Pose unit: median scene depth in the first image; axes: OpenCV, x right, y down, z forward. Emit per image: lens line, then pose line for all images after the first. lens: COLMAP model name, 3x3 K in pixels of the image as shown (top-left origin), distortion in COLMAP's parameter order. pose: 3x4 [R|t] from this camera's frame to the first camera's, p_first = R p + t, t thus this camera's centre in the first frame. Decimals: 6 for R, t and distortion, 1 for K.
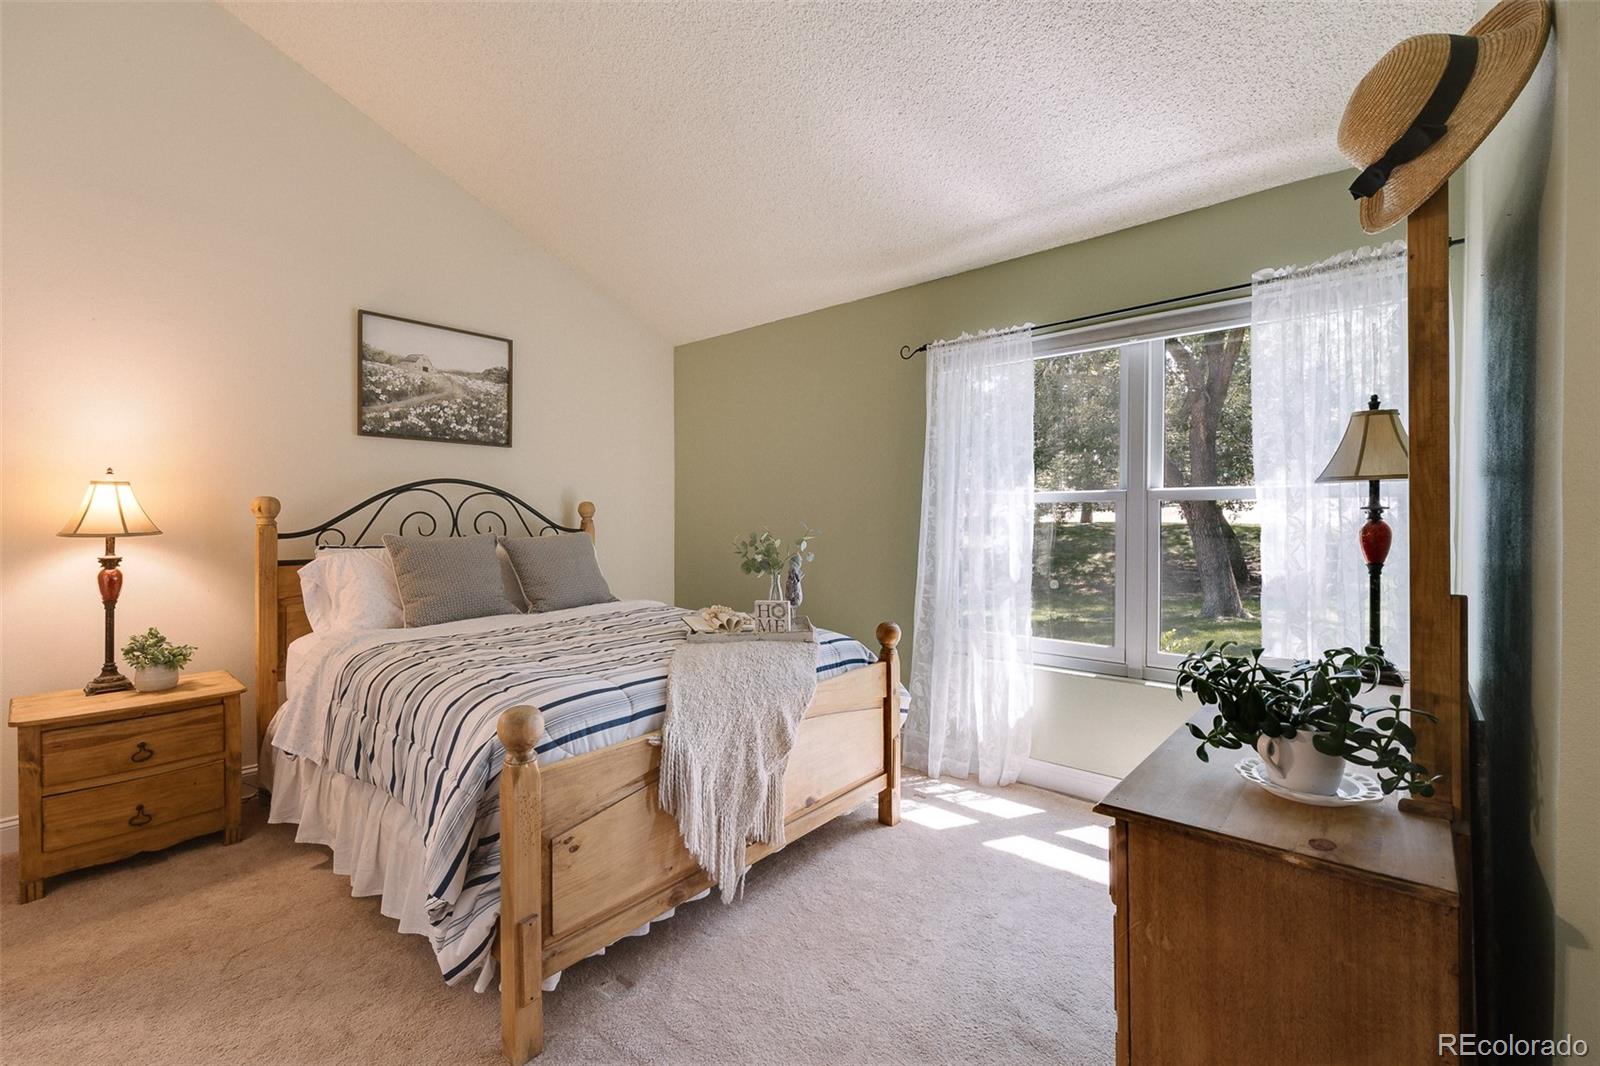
lens RADIAL K [[677.0, 0, 775.9], [0, 677.0, 522.8], [0, 0, 1]] dist [-0.002923, 0.000409]
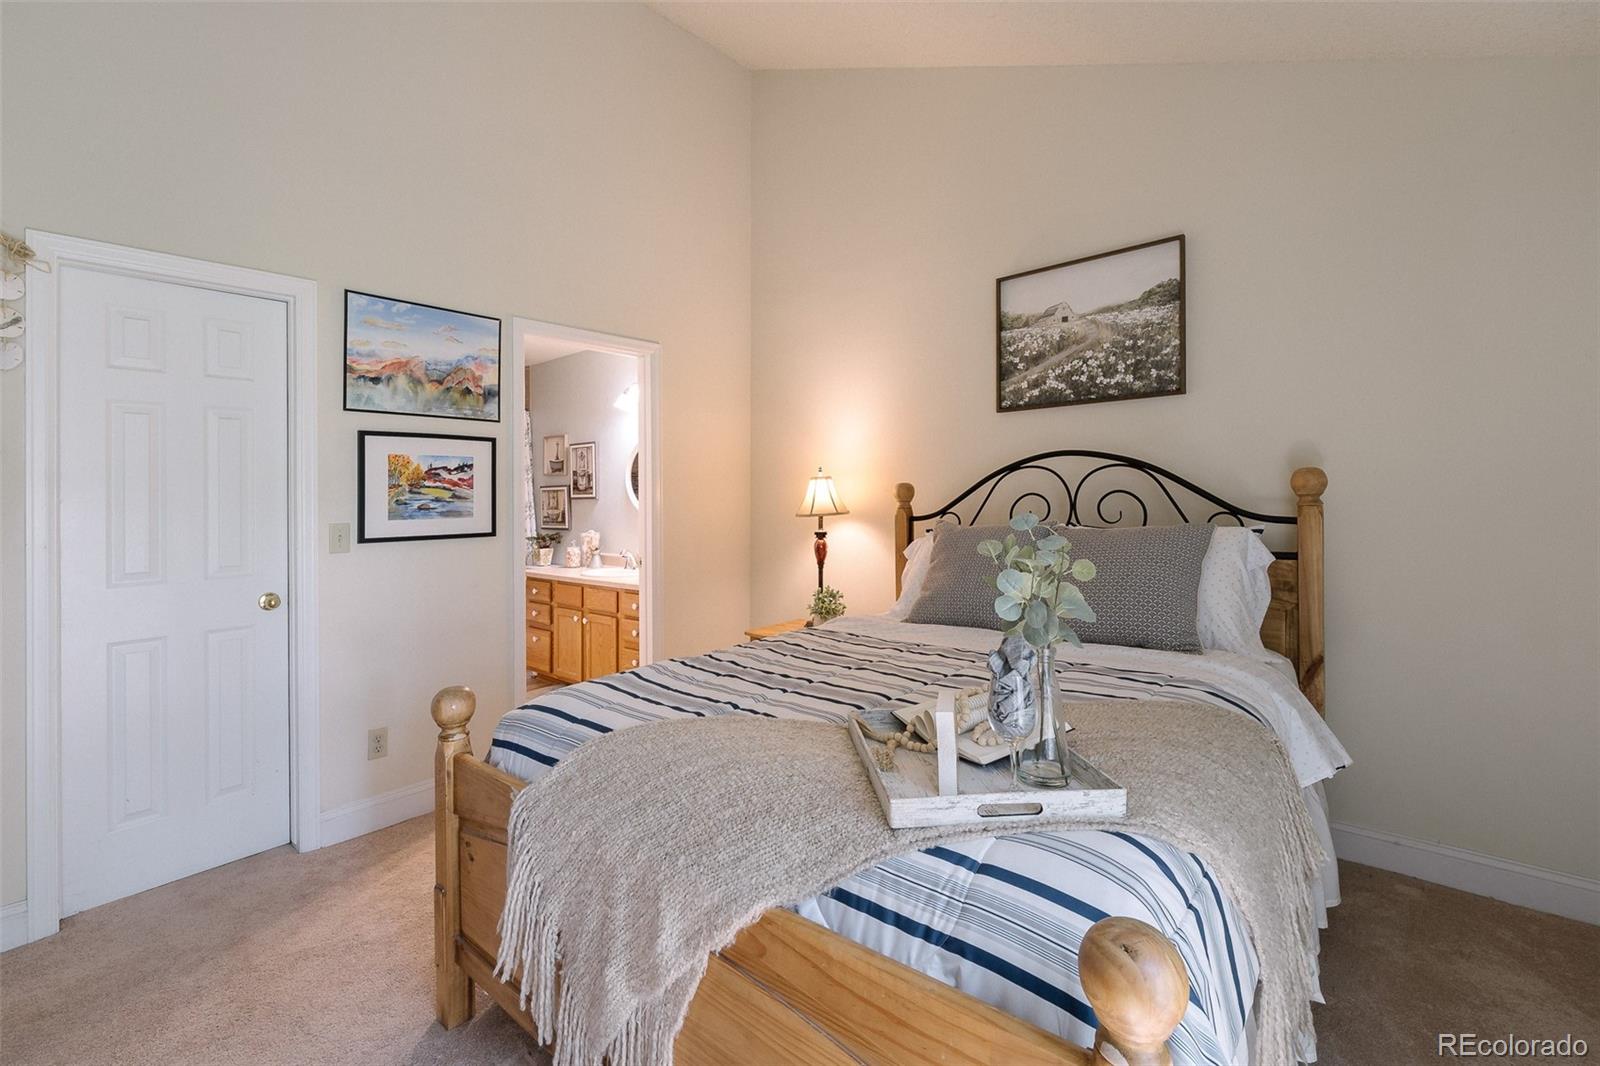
lens RADIAL K [[677.0, 0, 788.7], [0, 677.0, 502.3], [0, 0, 1]] dist [-0.002923, 0.000409]
pose [[0.031164, -0.007946, -0.999483, 0.404037], [-0.000917, 0.999968, -0.007978, 0.002827], [0.999514, 0.001165, 0.031155, 0.890271]]
